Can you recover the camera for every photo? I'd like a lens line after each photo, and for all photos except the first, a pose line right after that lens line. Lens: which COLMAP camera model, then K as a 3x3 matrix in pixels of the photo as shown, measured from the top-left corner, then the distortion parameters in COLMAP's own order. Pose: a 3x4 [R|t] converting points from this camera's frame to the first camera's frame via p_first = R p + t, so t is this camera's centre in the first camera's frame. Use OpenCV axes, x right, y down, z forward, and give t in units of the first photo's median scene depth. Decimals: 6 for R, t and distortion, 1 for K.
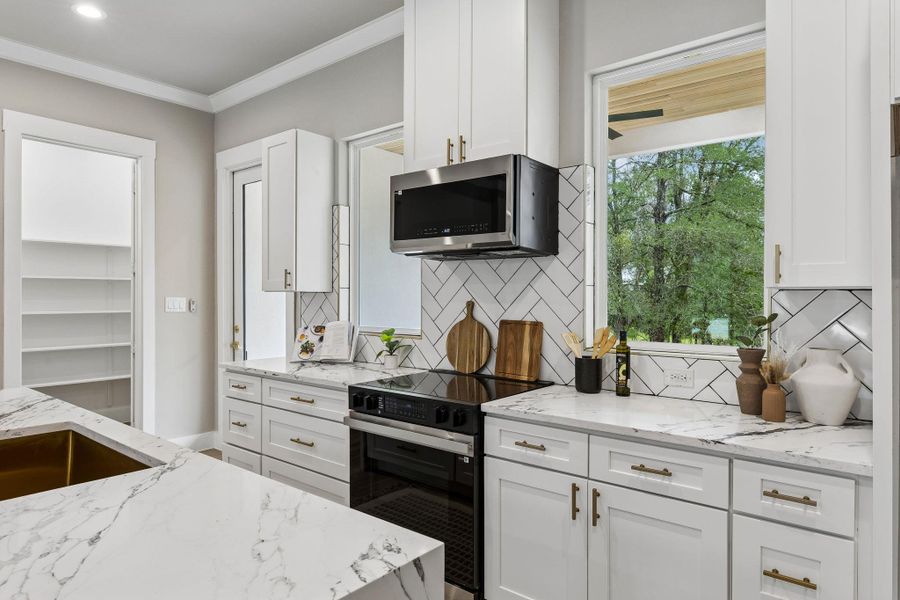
lens RADIAL K [[525.9, 0, 452.1], [0, 525.9, 302.5], [0, 0, 1]] dist [-0.002328, 0.001579]
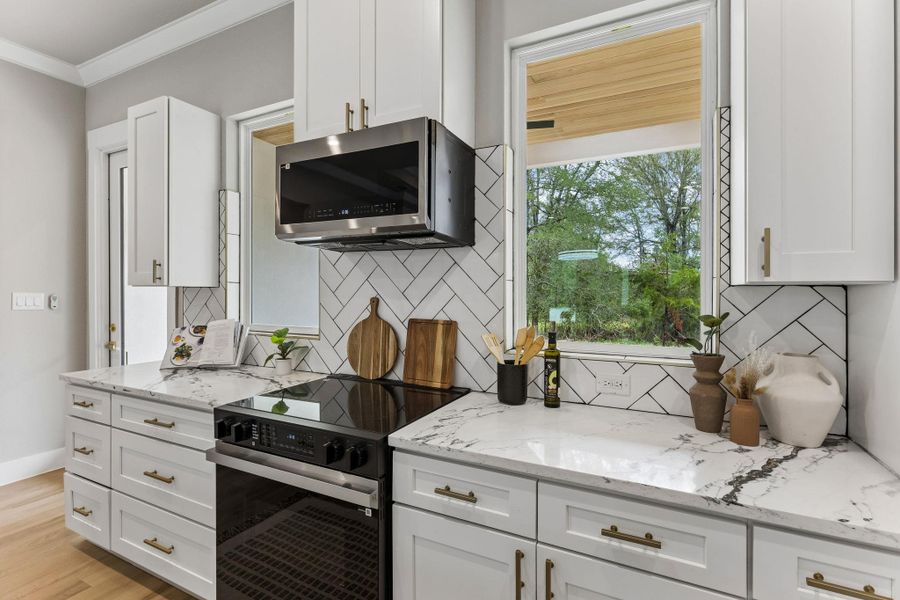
lens RADIAL K [[407.6, 0, 452.9], [0, 407.6, 293.1], [0, 0, 1]] dist [-0.001294, 0.000290]
pose [[0.976049, -0.001157, 0.217546, 0.014852], [0.002400, 0.999982, -0.005452, -0.006600], [-0.217536, 0.005844, 0.976035, 0.325276]]
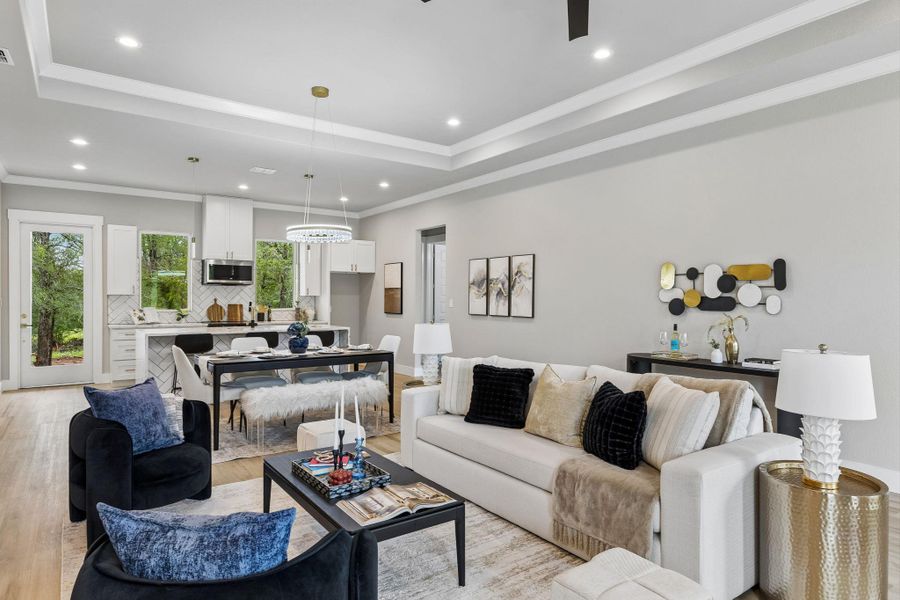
lens RADIAL K [[525.9, 0, 449.8], [0, 525.9, 298.4], [0, 0, 1]] dist [-0.002328, 0.001579]
pose [[0.287250, -0.001211, 0.957855, -2.800981], [0.006691, 0.999977, -0.000742, 0.008656], [-0.957832, 0.006622, 0.287252, -1.341653]]
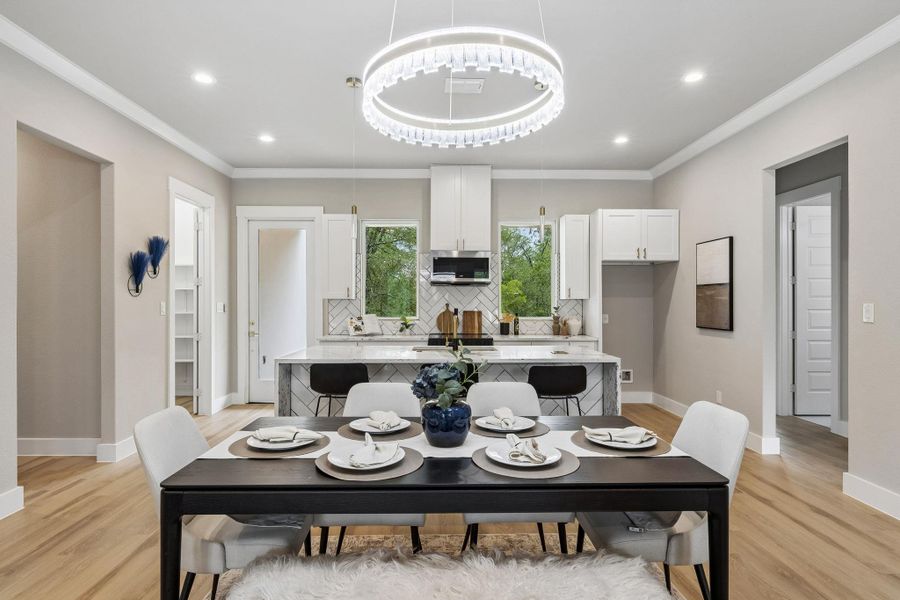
lens RADIAL K [[489.9, 0, 442.6], [0, 489.9, 299.7], [0, 0, 1]] dist [0.005071, -0.000845]
pose [[0.780054, 0.000940, 0.625712, -1.496836], [0.008034, 0.999901, -0.011517, 0.006326], [-0.625661, 0.014011, 0.779970, -0.773369]]
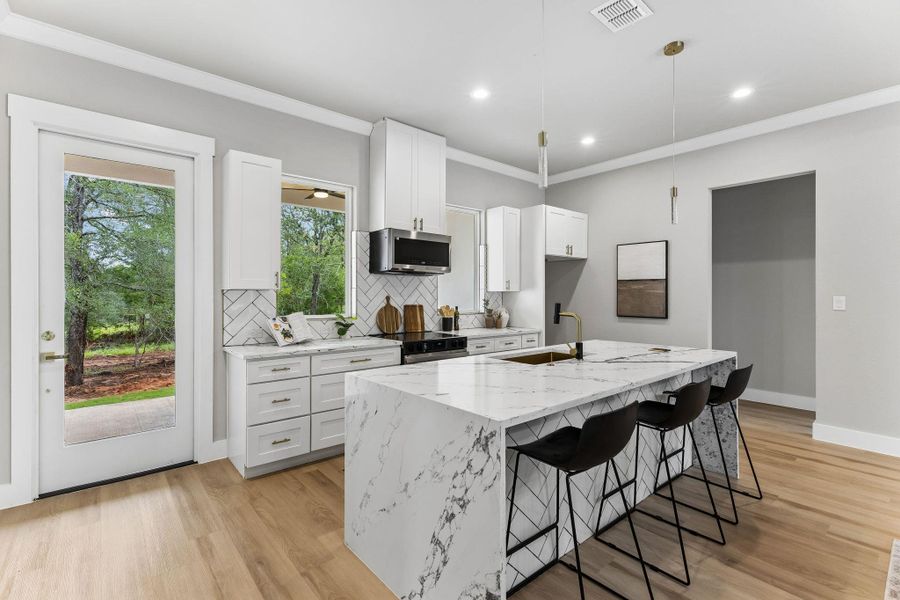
lens RADIAL K [[407.6, 0, 450.5], [0, 407.6, 291.0], [0, 0, 1]] dist [-0.001294, 0.000290]
pose [[0.196480, 0.005254, 0.980494, -1.511375], [0.008731, 0.999937, -0.007107, -0.009405], [-0.980469, 0.009957, 0.196422, 0.536468]]
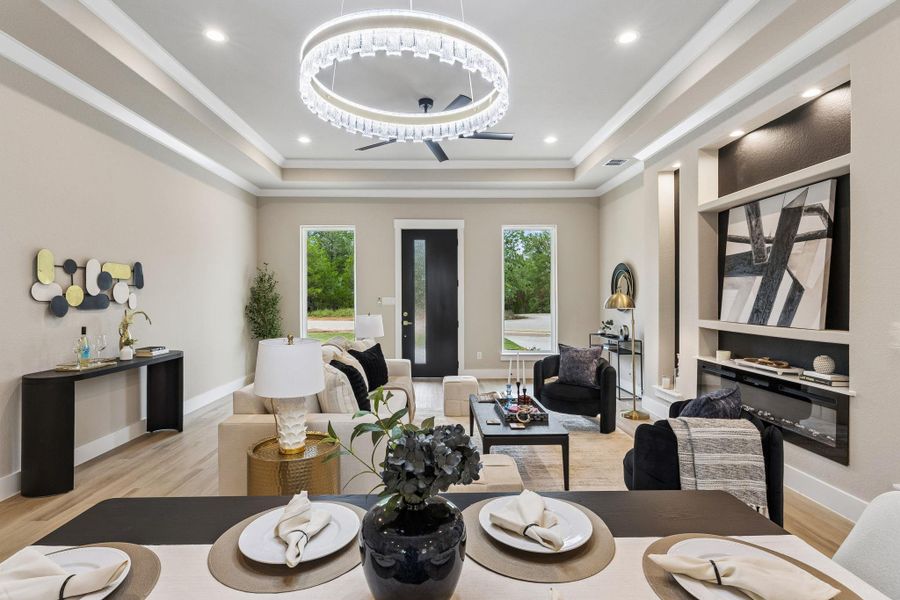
lens RADIAL K [[446.9, 0, 447.9], [0, 446.9, 297.6], [0, 0, 1]] dist [0.016016, -0.002214]
pose [[-0.783886, 0.000958, -0.620903, -0.836261], [-0.007367, 0.999914, 0.010843, -0.005175], [0.620861, 0.013074, -0.783812, 0.102250]]
